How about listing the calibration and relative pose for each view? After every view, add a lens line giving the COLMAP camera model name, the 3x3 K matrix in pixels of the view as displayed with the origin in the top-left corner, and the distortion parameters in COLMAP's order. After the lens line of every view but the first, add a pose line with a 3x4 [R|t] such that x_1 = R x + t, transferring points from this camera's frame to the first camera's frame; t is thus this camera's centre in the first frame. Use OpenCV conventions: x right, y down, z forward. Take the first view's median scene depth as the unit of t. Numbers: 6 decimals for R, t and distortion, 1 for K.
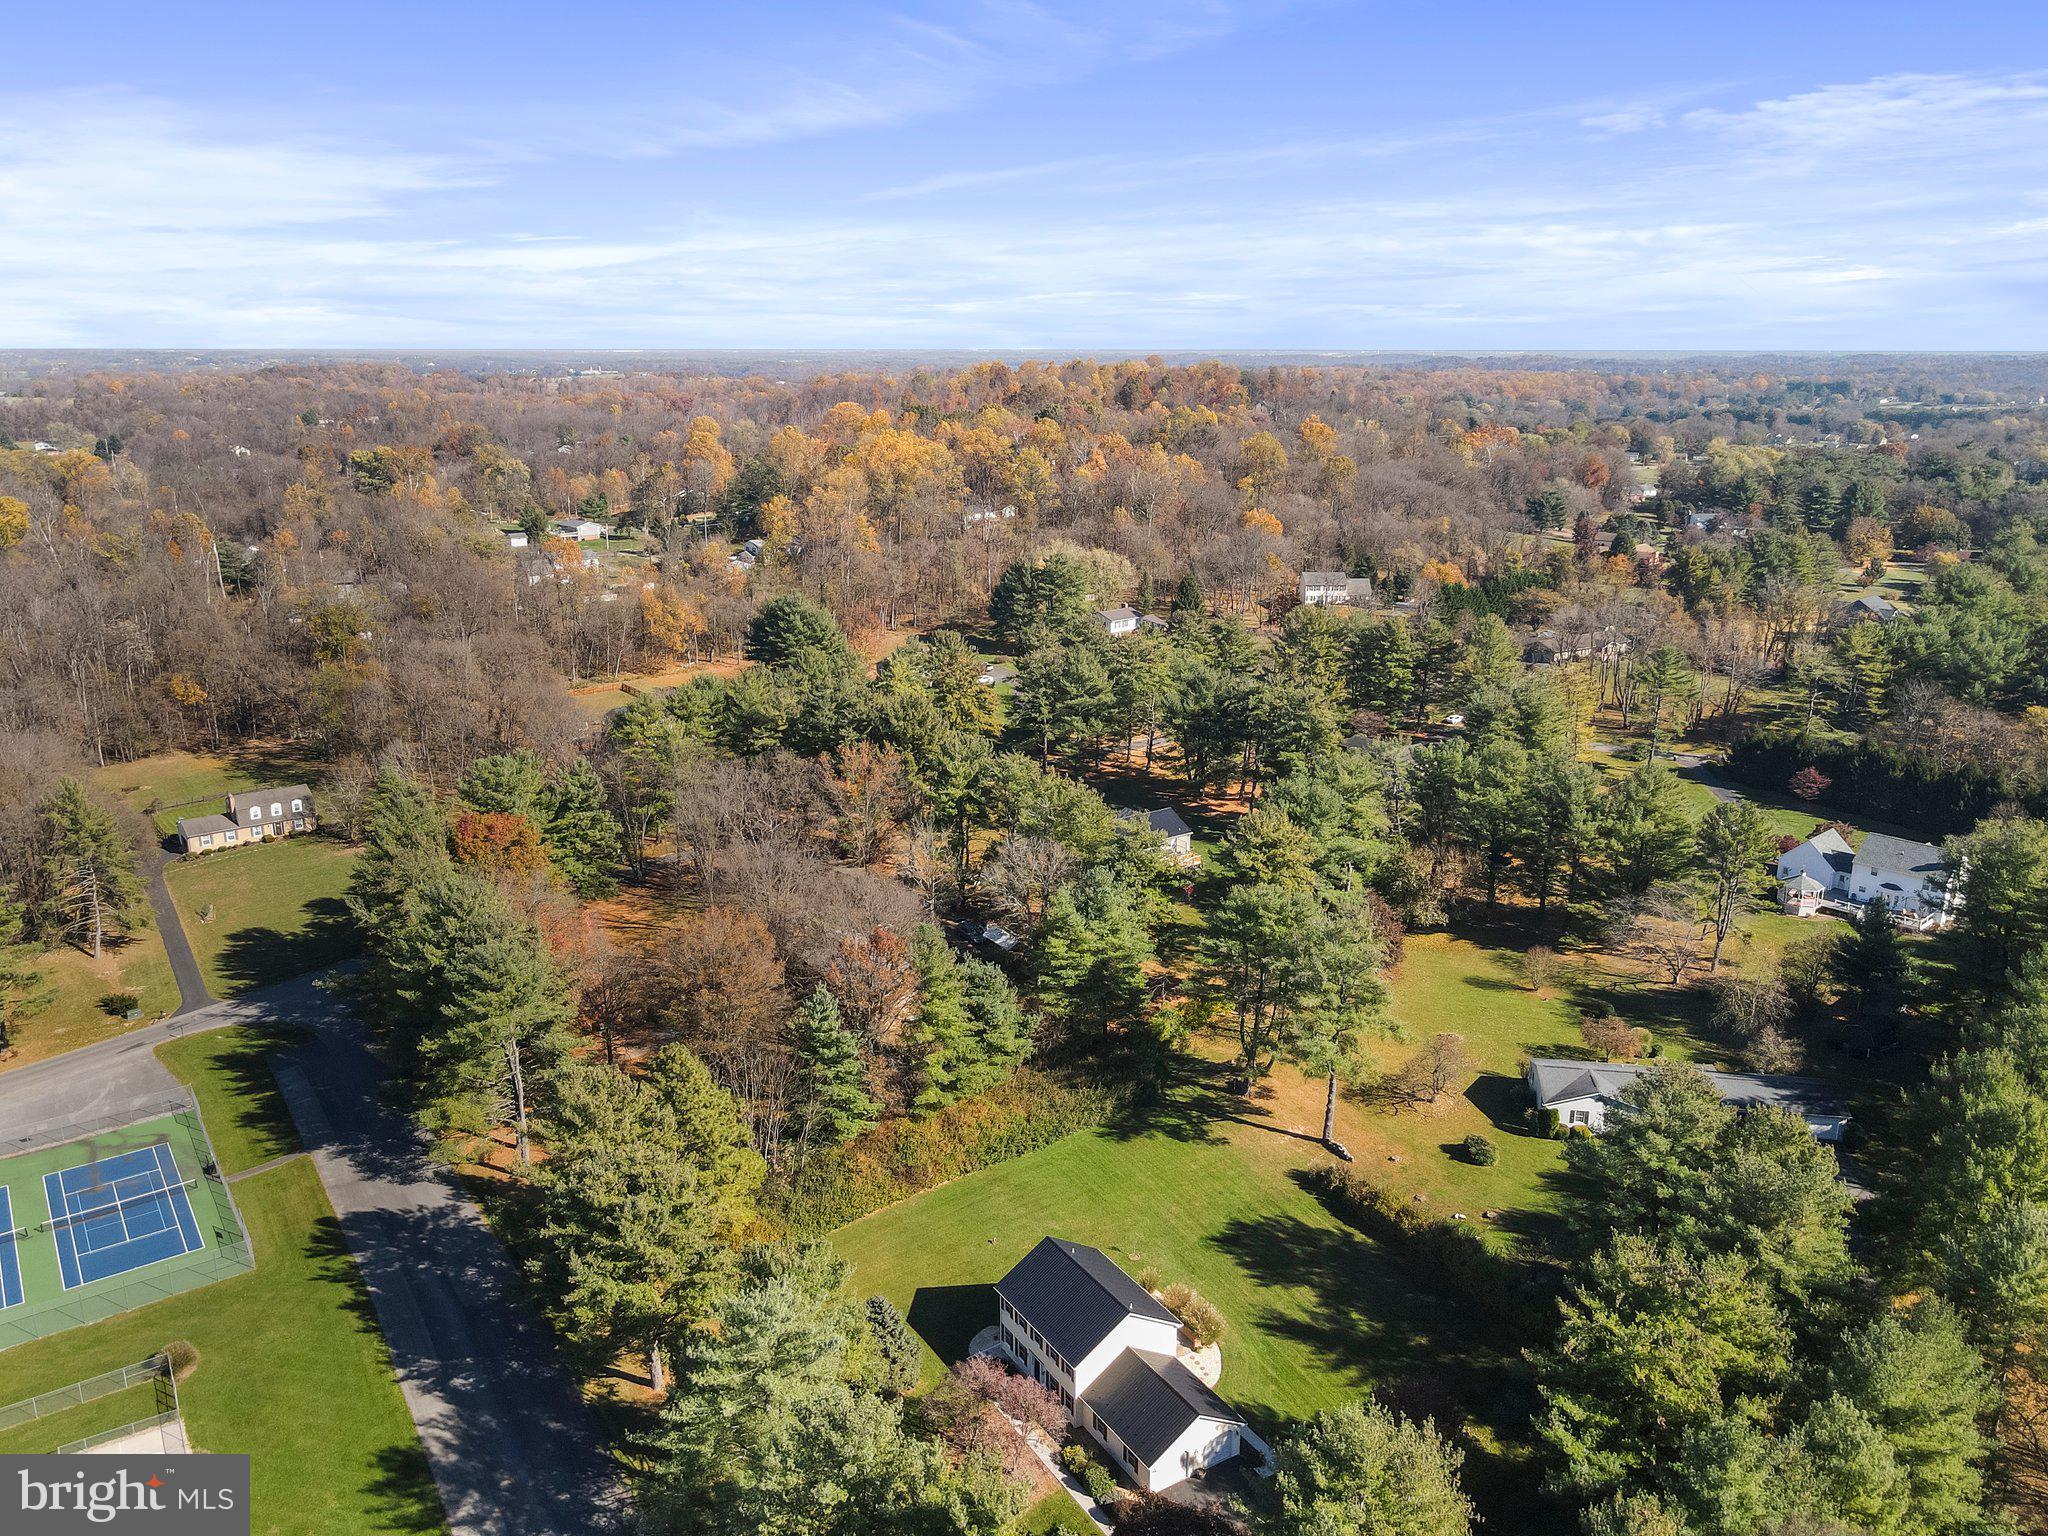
lens RADIAL K [[1508.9, 0, 1018.8], [0, 1508.9, 754.5], [0, 0, 1]] dist [0.018130, 0.002377]
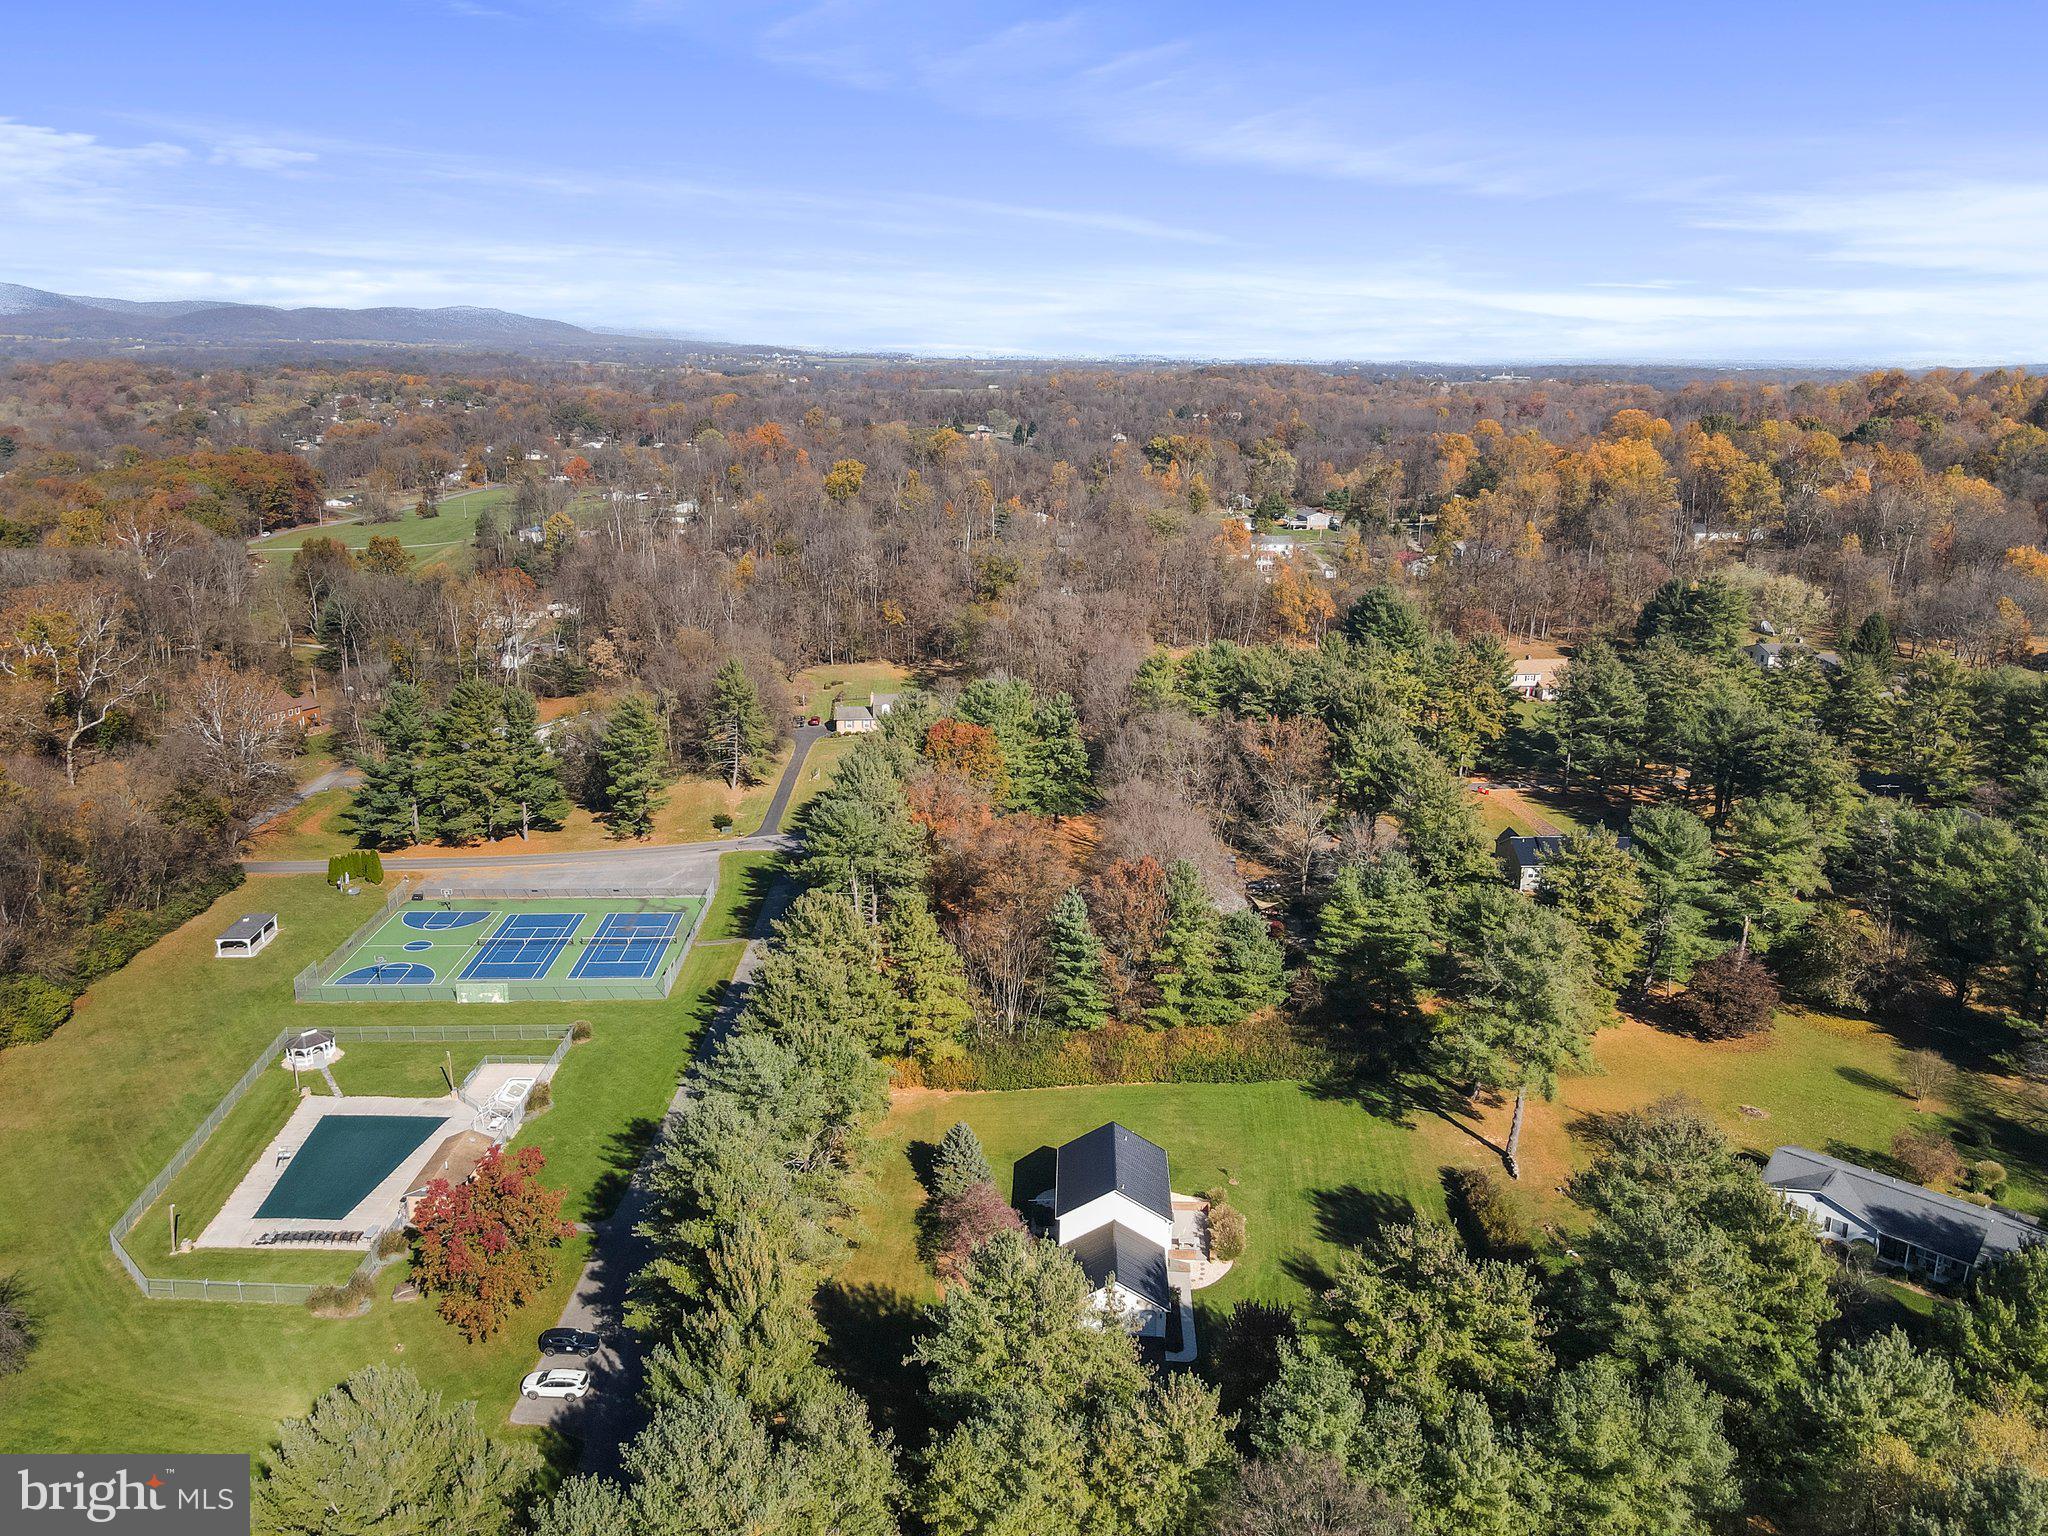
lens RADIAL K [[1508.9, 0, 1018.8], [0, 1508.9, 754.5], [0, 0, 1]] dist [0.018130, 0.002377]
pose [[0.834490, 0.155358, -0.528668, 0.313624], [-0.157478, 0.986656, 0.041371, 0.006605], [0.528041, 0.048730, 0.847820, -0.010149]]
